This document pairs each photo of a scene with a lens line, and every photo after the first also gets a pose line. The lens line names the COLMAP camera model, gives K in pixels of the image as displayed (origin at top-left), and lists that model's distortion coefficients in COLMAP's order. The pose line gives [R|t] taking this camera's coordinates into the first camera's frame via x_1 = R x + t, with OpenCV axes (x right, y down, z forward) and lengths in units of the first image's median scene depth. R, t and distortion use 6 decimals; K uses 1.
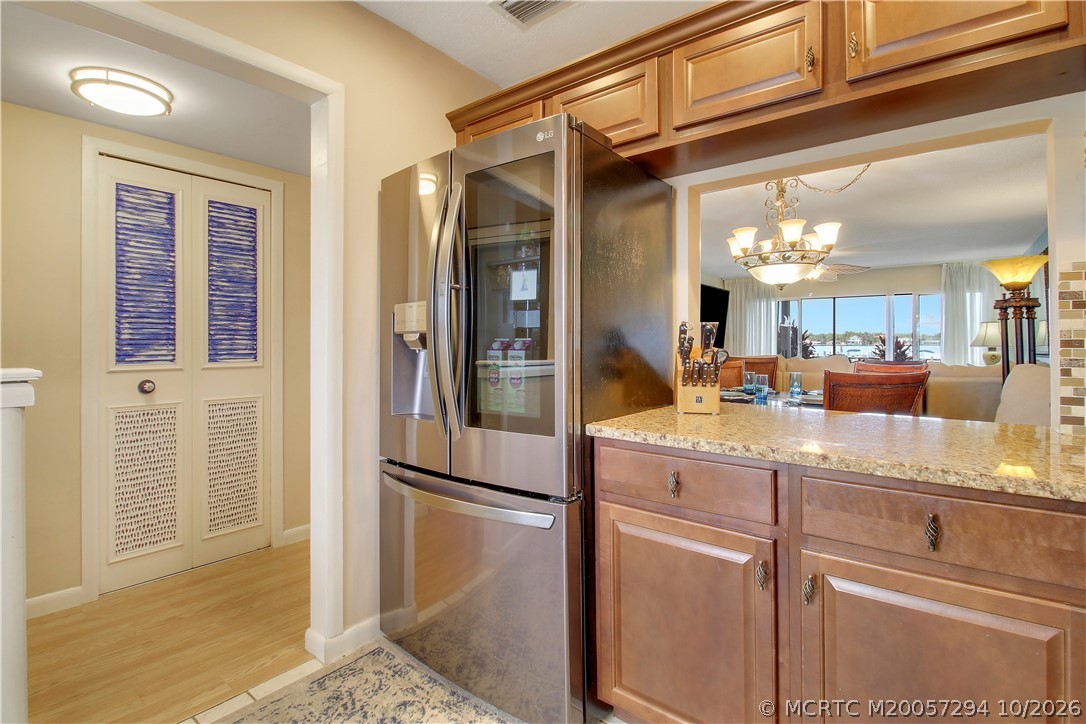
lens RADIAL K [[502.8, 0, 559.7], [0, 502.8, 343.0], [0, 0, 1]] dist [0.001753, -0.013254]
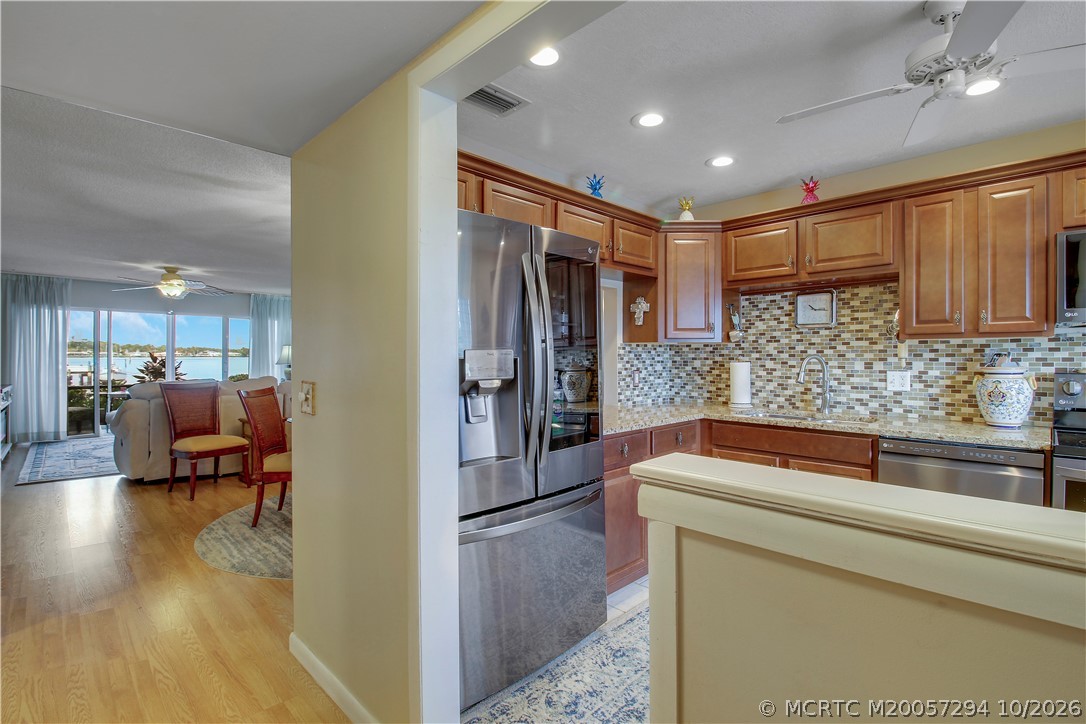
lens RADIAL K [[502.8, 0, 561.4], [0, 502.8, 358.5], [0, 0, 1]] dist [0.001753, -0.013254]
pose [[0.103561, -0.004274, 0.994614, -1.885469], [-0.003368, 0.999984, 0.004648, -0.096493], [-0.994617, -0.003831, 0.103544, 1.110673]]
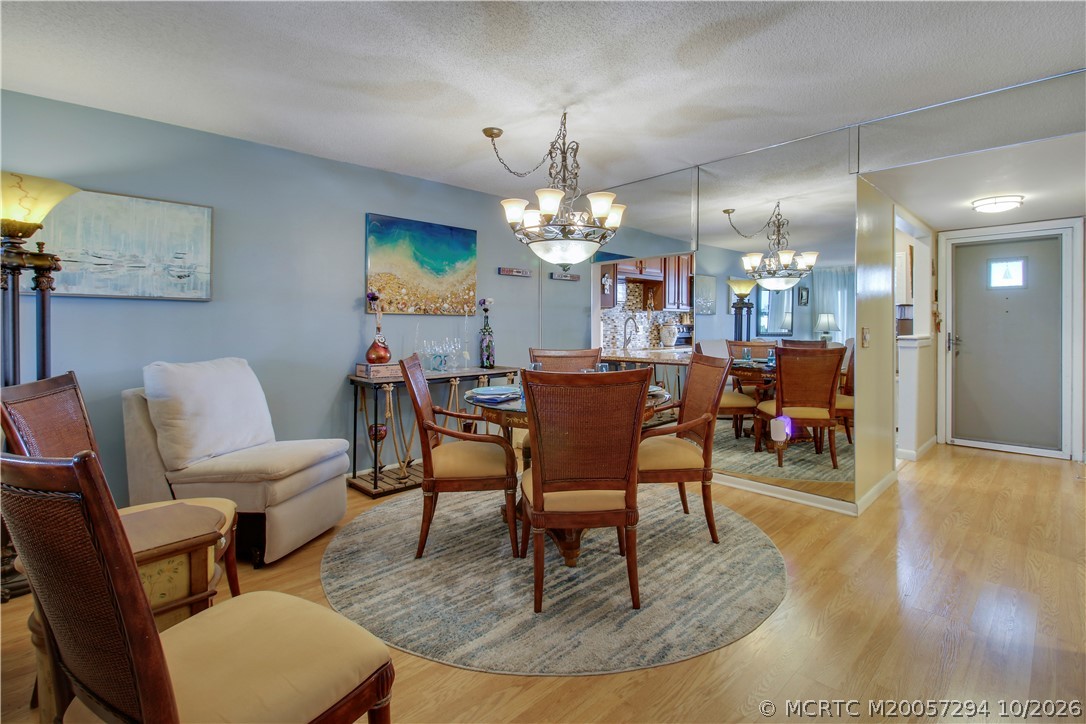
lens RADIAL K [[502.8, 0, 530.9], [0, 502.8, 329.4], [0, 0, 1]] dist [0.001753, -0.013254]
pose [[-0.986779, 0.000035, 0.162071, 0.984206], [0.000960, 0.999984, 0.005633, -0.022591], [-0.162068, 0.005714, -0.986763, 4.984306]]
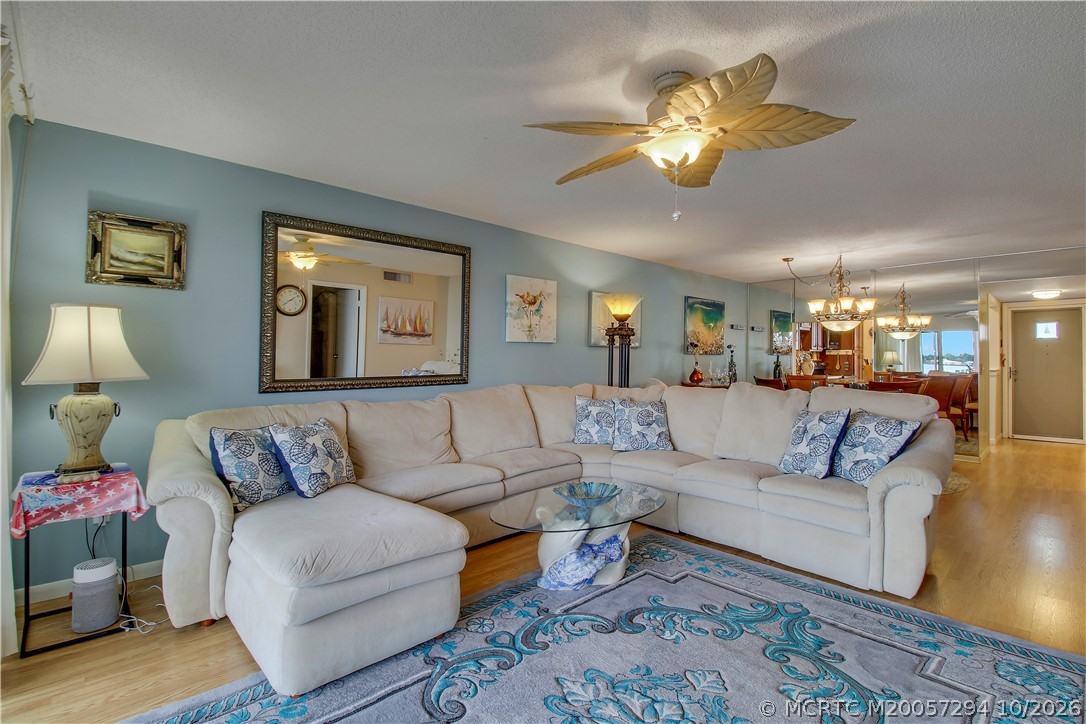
lens RADIAL K [[502.8, 0, 550.6], [0, 502.8, 356.2], [0, 0, 1]] dist [0.001753, -0.013254]
pose [[-0.989649, -0.003832, 0.143456, 3.181047], [-0.004384, 0.999984, -0.003534, -0.060642], [-0.143440, -0.004127, -0.989650, 7.561812]]
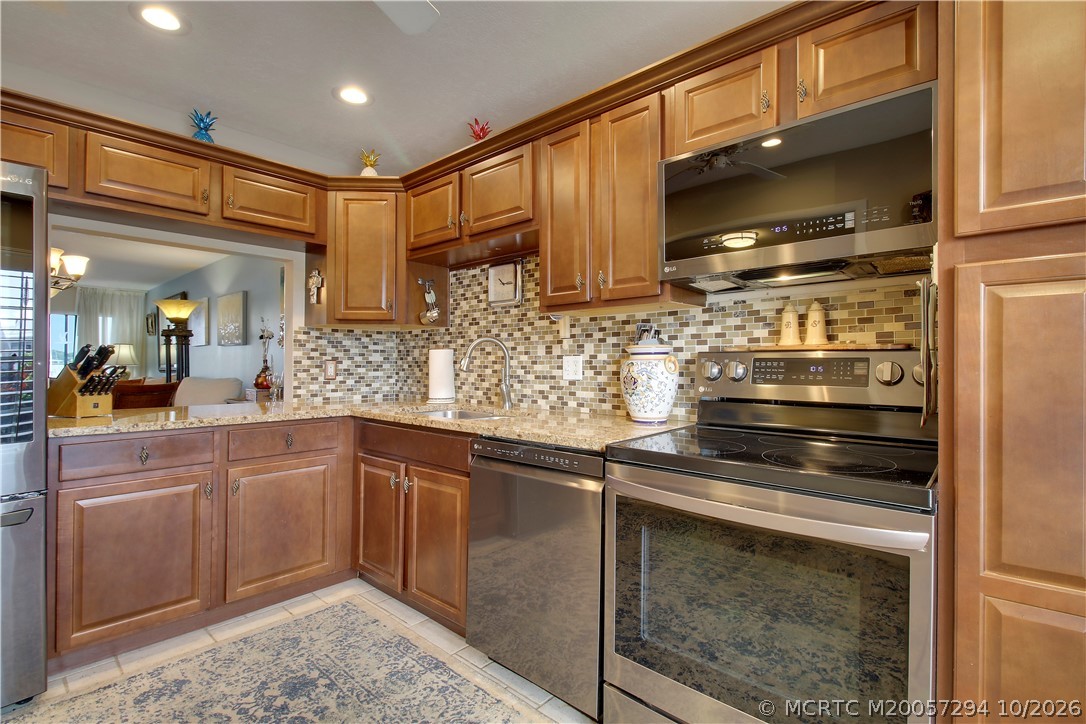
lens RADIAL K [[502.8, 0, 554.4], [0, 502.8, 345.9], [0, 0, 1]] dist [0.001753, -0.013254]
pose [[0.053605, 0.036946, 0.997879, -1.274750], [-0.004150, 0.999315, -0.036776, 0.006436], [-0.998554, -0.002170, 0.053721, -0.310974]]
